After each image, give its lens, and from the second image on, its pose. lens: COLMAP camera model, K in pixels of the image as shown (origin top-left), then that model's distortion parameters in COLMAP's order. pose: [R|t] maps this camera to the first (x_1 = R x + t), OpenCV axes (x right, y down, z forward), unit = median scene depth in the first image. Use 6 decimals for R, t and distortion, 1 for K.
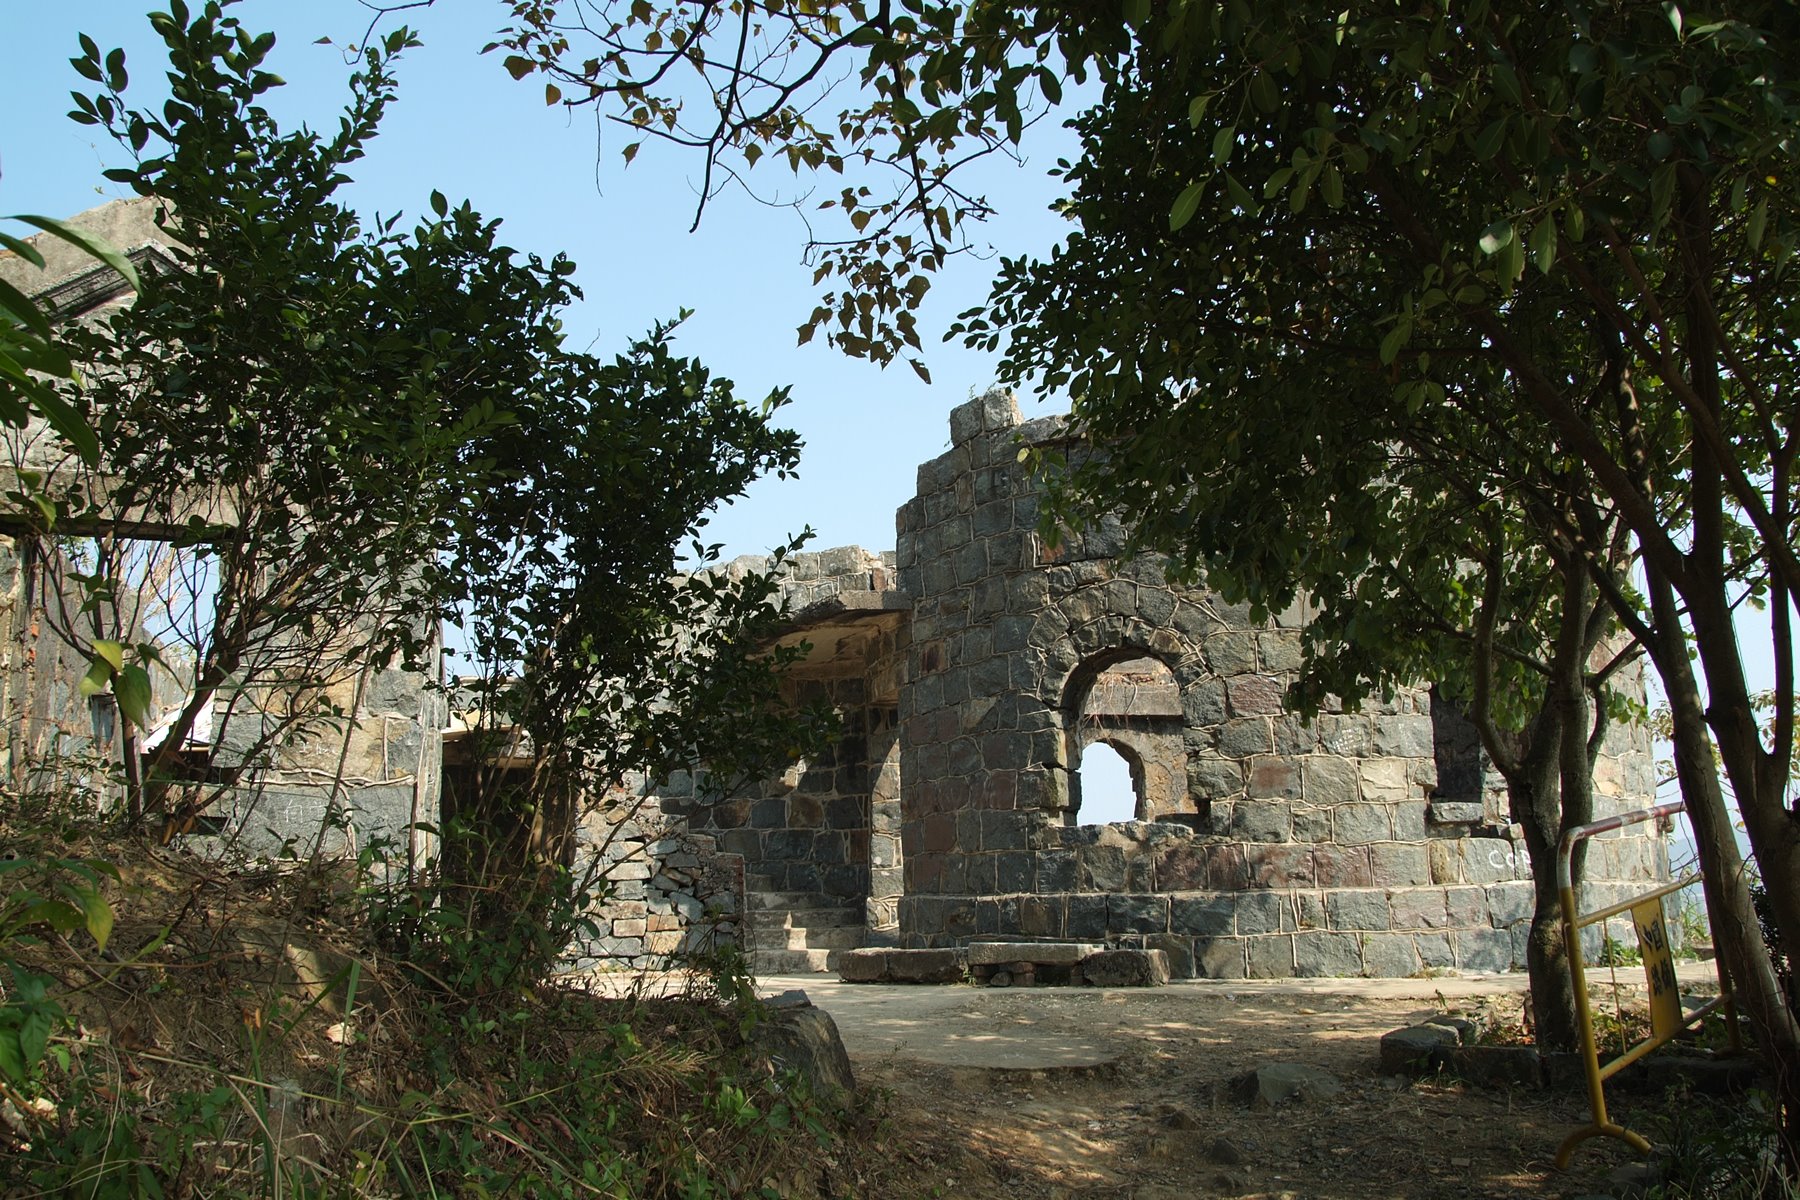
lens RADIAL K [[1465.6, 0, 904.8], [0, 1465.6, 604.1], [0, 0, 1]] dist [-0.132170, 0.116248]
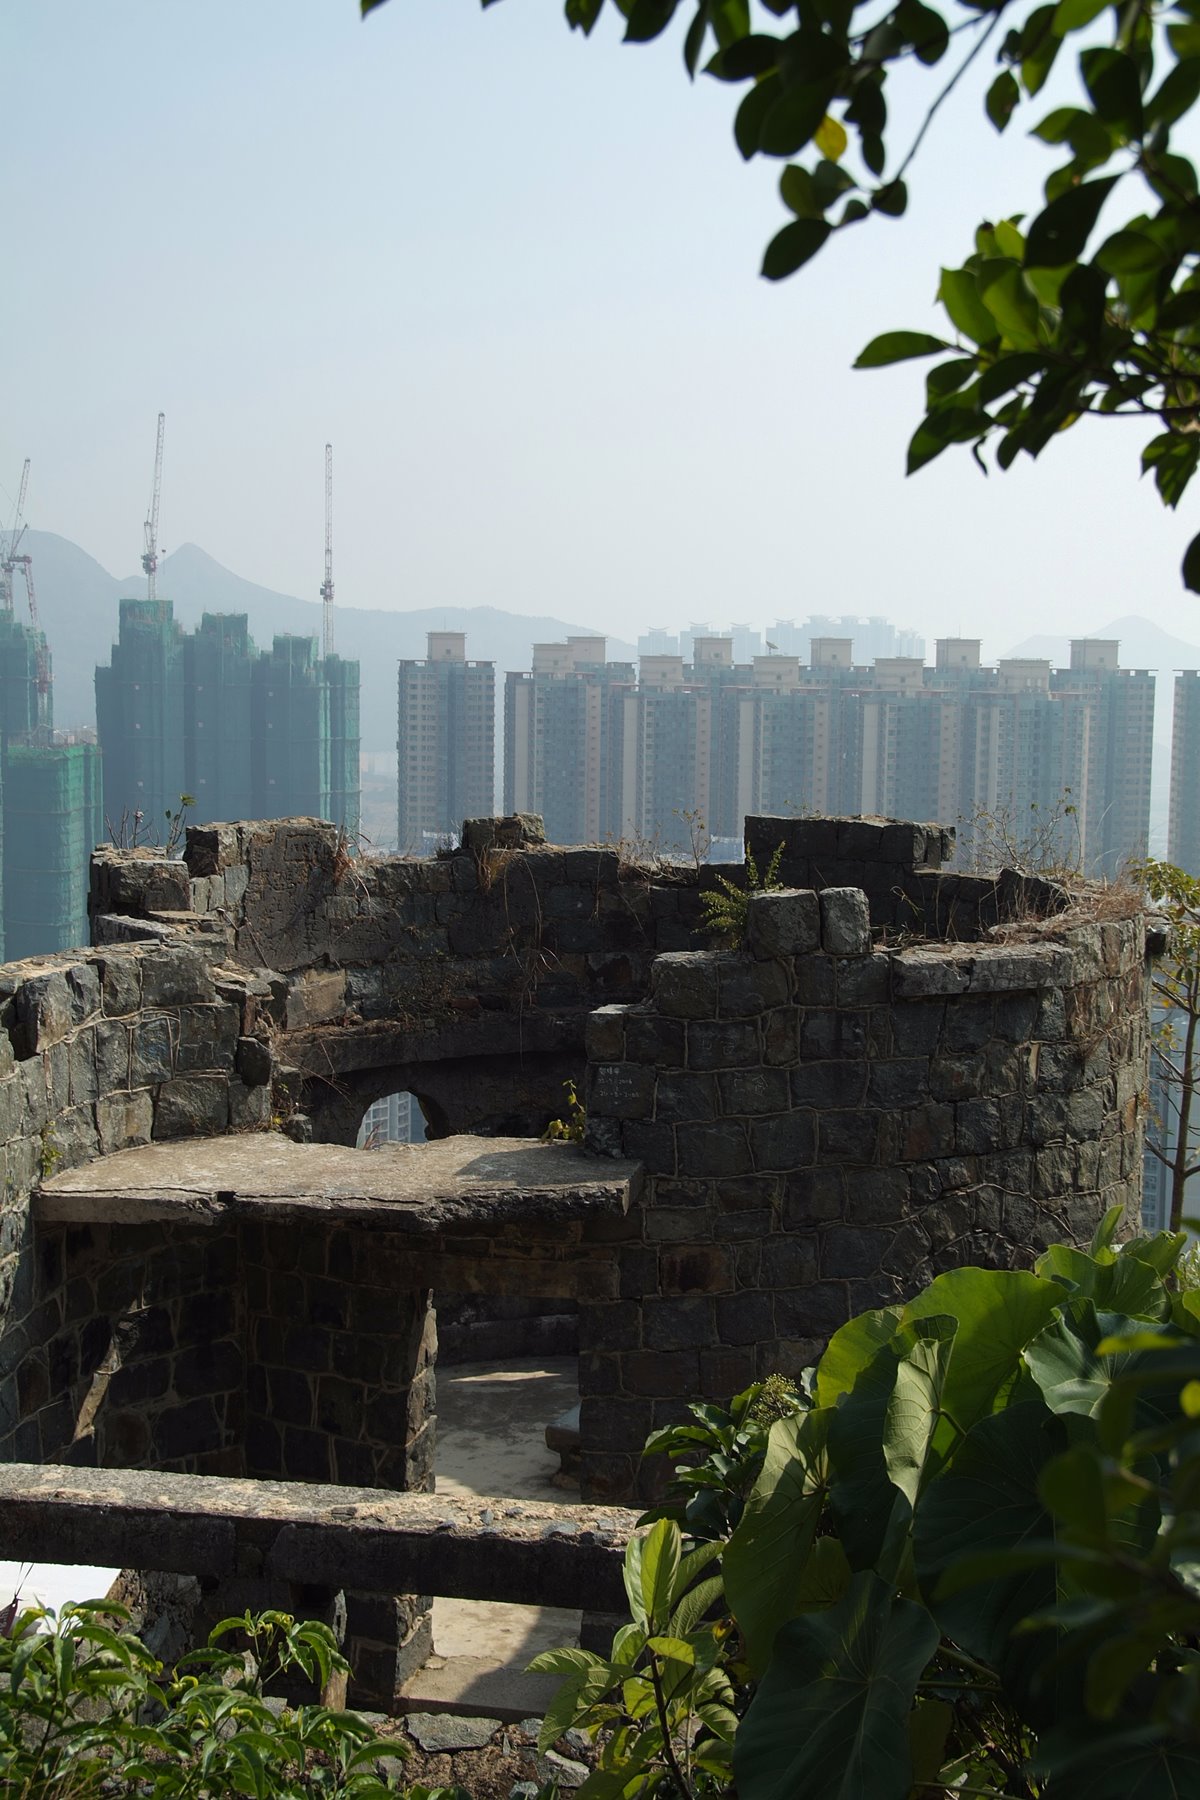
lens RADIAL K [[2327.0, 0, 602.6], [0, 2327.0, 908.8], [0, 0, 1]] dist [0.081881, 0.367191]
pose [[0.452214, -0.065299, 0.889516, -1.029208], [-0.205956, 0.962718, 0.175376, -0.330422], [-0.867805, -0.262508, 0.421905, 0.693180]]
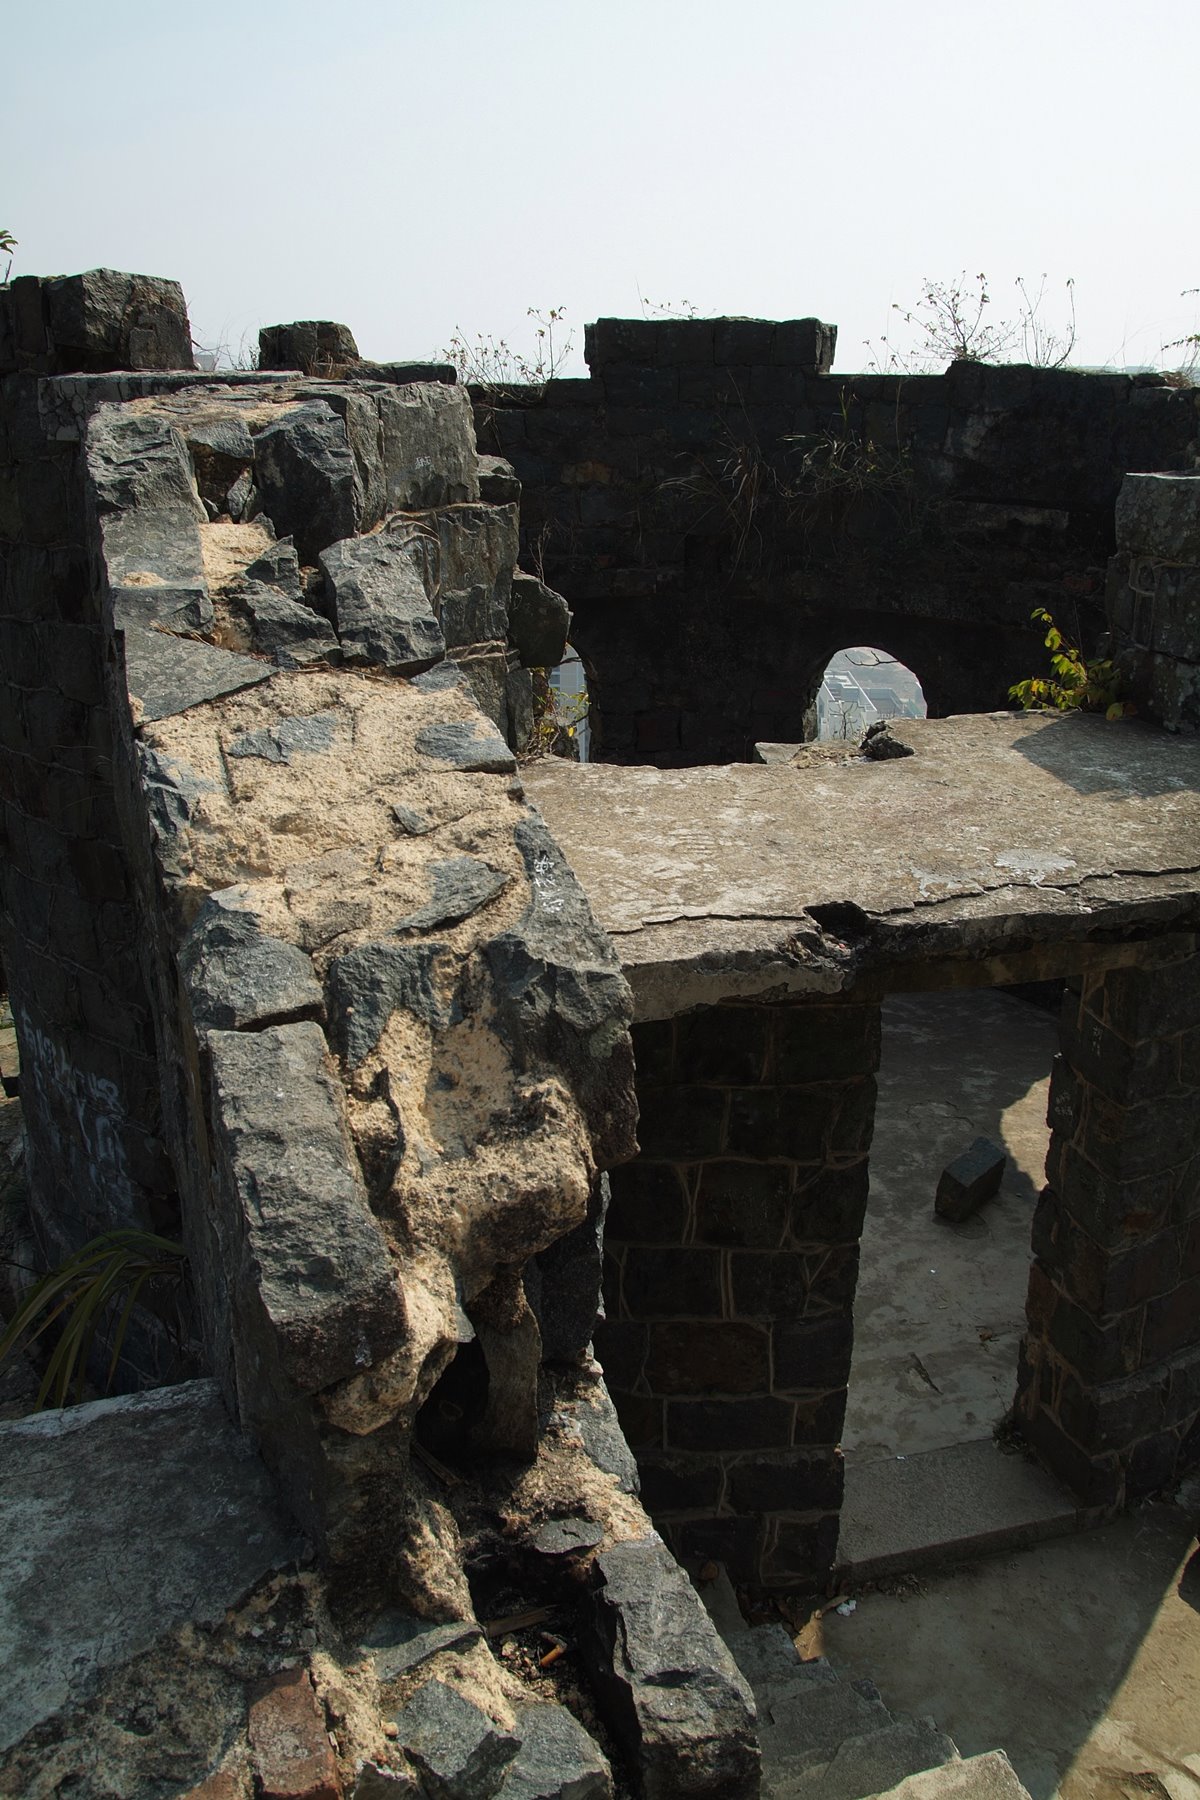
lens RADIAL K [[1465.6, 0, 609.9], [0, 1465.6, 896.2], [0, 0, 1]] dist [-0.132170, 0.116248]
pose [[-0.009193, -0.318313, 0.947941, -0.417734], [-0.207195, 0.928014, 0.309612, -0.056622], [-0.978256, -0.193562, -0.074484, 1.343608]]
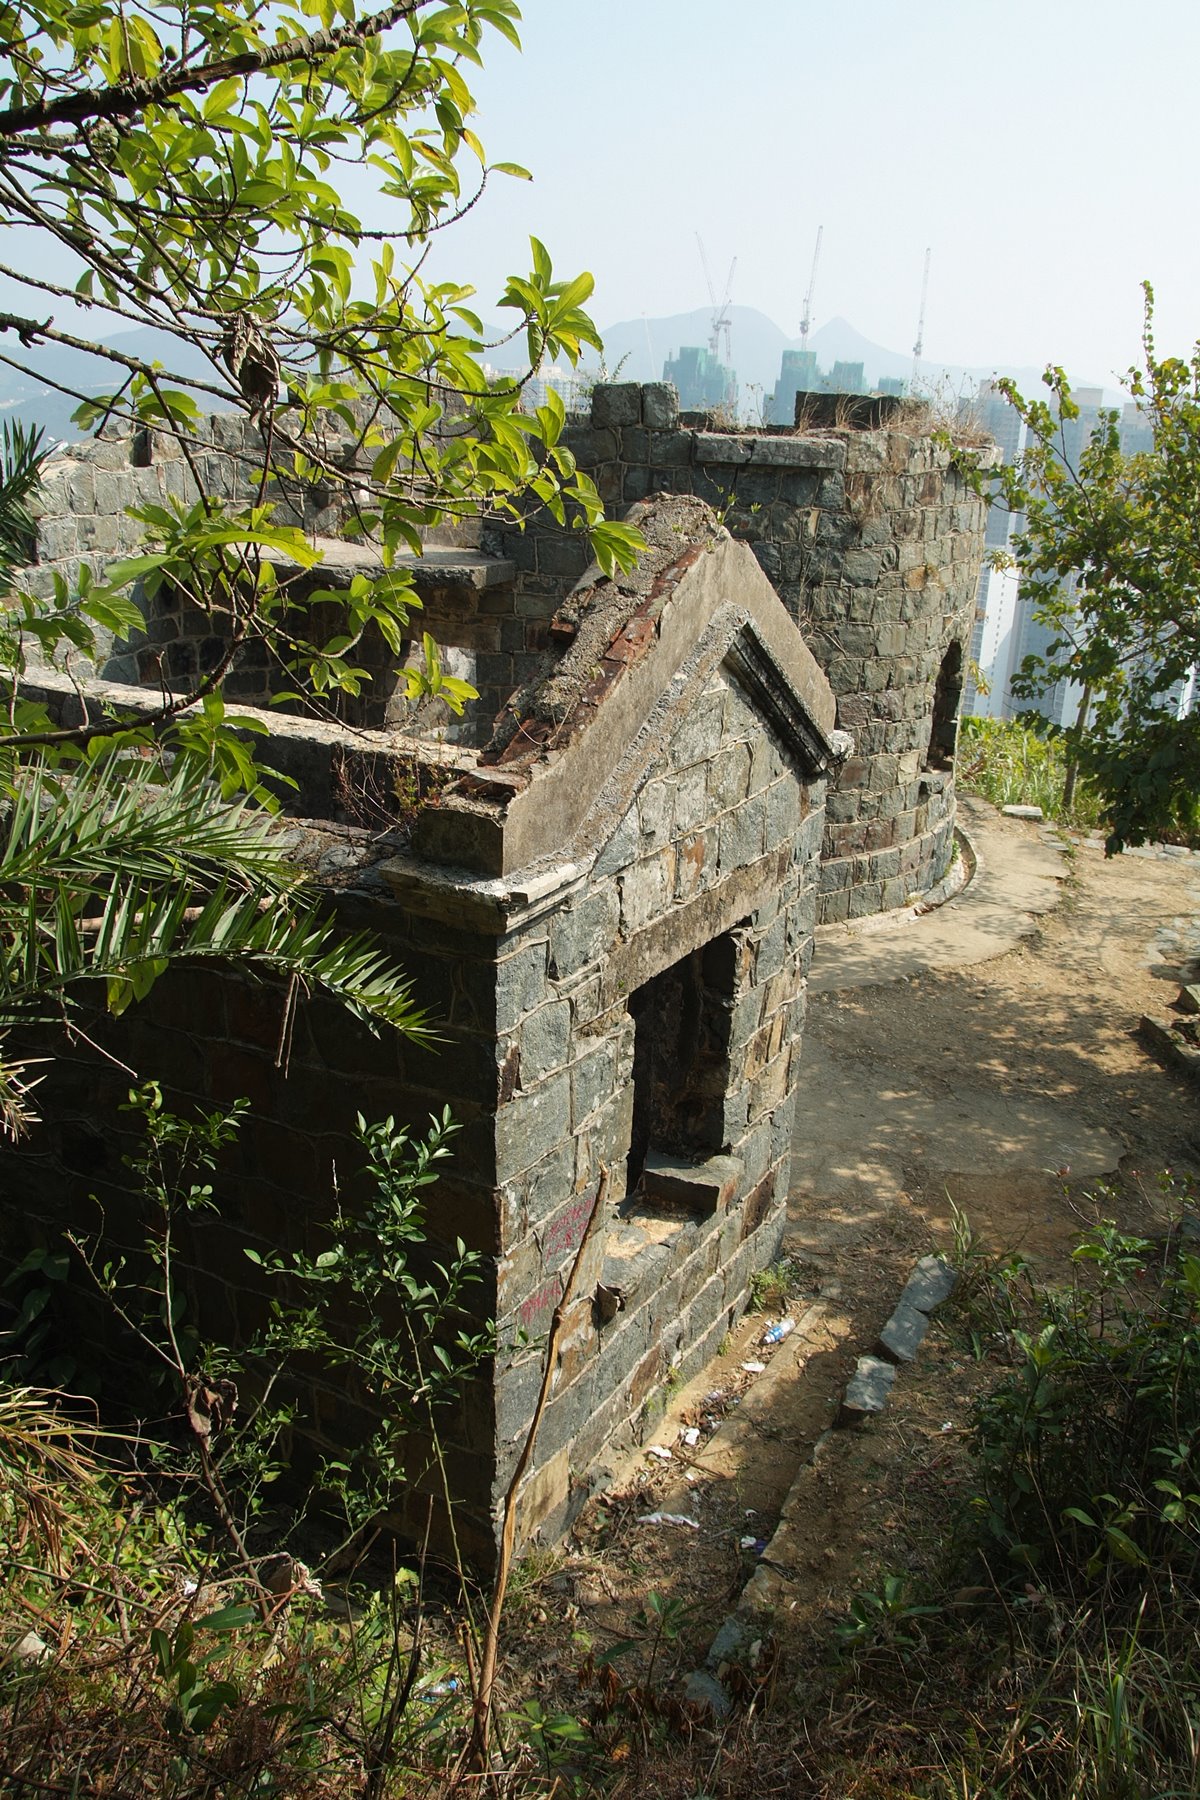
lens RADIAL K [[1468.8, 0, 622.8], [0, 1468.8, 894.1], [0, 0, 1]] dist [-0.135212, 0.128992]
pose [[0.702605, -0.183460, 0.687523, -0.739271], [-0.208565, 0.870665, 0.445470, -0.297622], [-0.680328, -0.456383, 0.573470, 0.332640]]
